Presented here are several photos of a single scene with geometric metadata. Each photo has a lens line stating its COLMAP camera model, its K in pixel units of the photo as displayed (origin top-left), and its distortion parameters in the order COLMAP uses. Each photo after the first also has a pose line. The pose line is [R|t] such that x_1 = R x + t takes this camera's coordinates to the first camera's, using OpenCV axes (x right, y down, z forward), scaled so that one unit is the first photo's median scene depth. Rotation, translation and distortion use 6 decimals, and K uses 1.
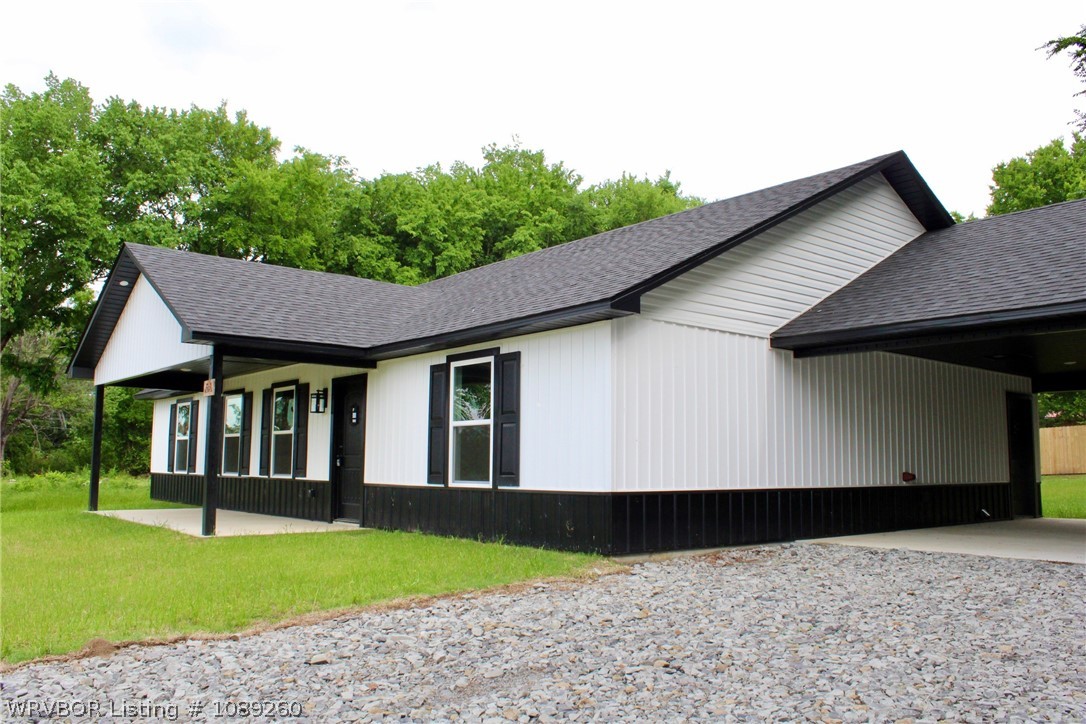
lens RADIAL K [[908.2, 0, 550.3], [0, 908.2, 356.7], [0, 0, 1]] dist [-0.157203, 0.133430]
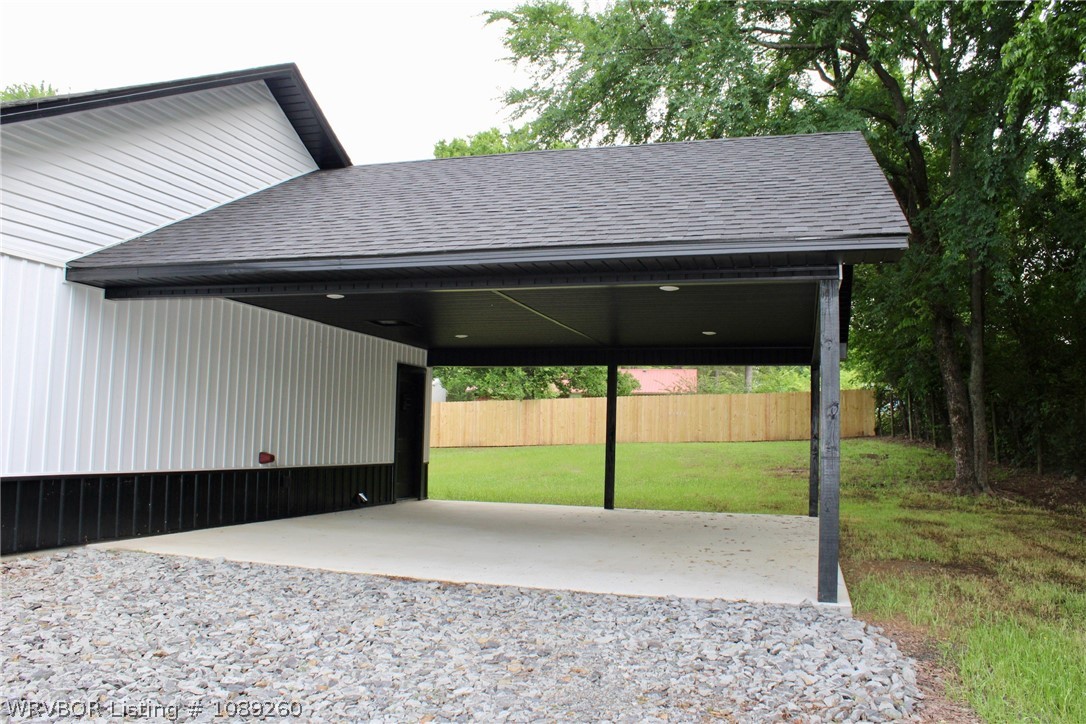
lens RADIAL K [[908.2, 0, 536.8], [0, 908.2, 361.6], [0, 0, 1]] dist [-0.157203, 0.133430]
pose [[0.833582, 0.057416, 0.549403, 0.150683], [-0.083878, 0.996207, 0.023155, 0.005682], [-0.545990, -0.065385, 0.835236, 0.170183]]
